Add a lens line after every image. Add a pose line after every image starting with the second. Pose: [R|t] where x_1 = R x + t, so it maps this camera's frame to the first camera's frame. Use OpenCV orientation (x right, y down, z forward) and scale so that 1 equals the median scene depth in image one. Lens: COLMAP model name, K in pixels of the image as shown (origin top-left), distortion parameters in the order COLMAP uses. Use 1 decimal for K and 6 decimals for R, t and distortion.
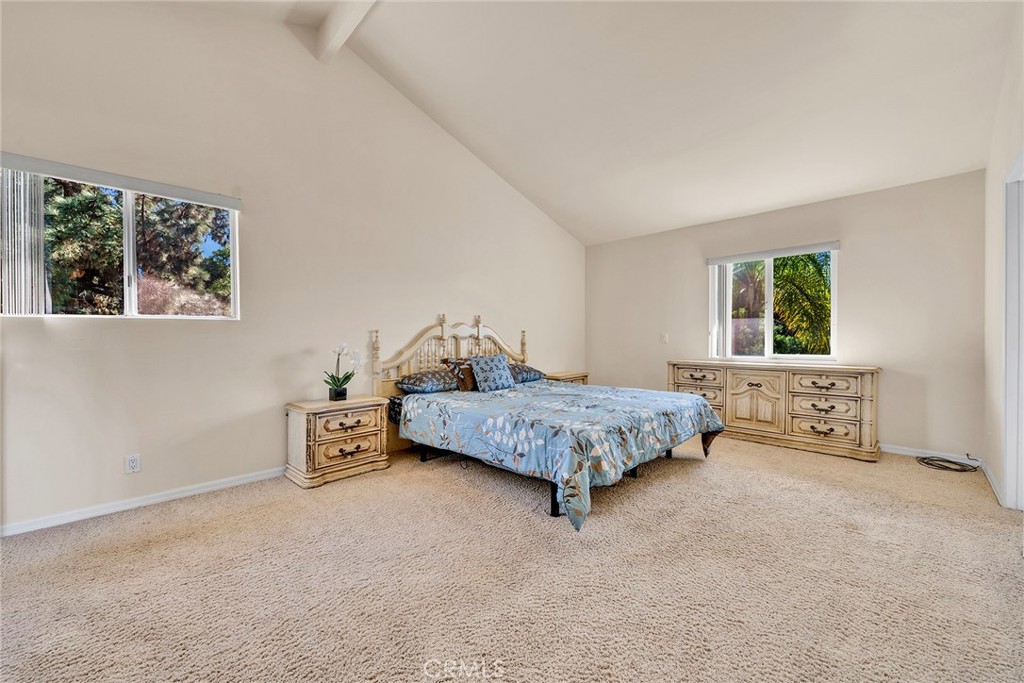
lens RADIAL K [[384.8, 0, 512.5], [0, 384.8, 336.4], [0, 0, 1]] dist [-0.001821, 0.000085]
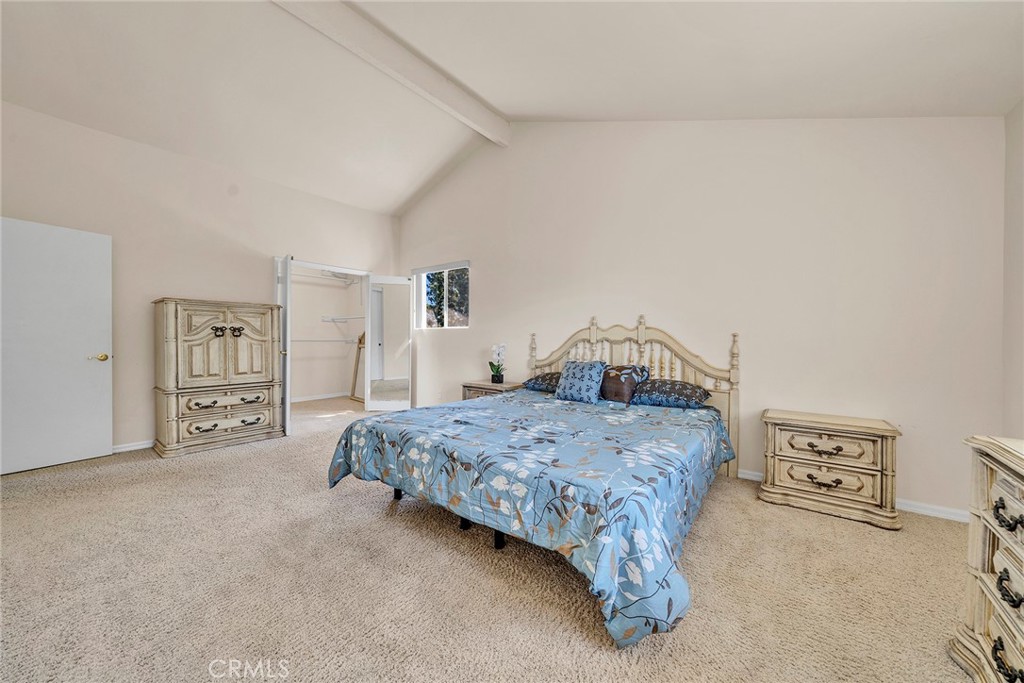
lens RADIAL K [[368.5, 0, 512.7], [0, 368.5, 340.9], [0, 0, 1]] dist [-0.000837, -0.000010]
pose [[0.122753, 0.018154, -0.992271, 0.580080], [-0.010484, 0.999801, 0.016995, -0.008839], [0.992382, 0.008317, 0.122919, 0.567858]]
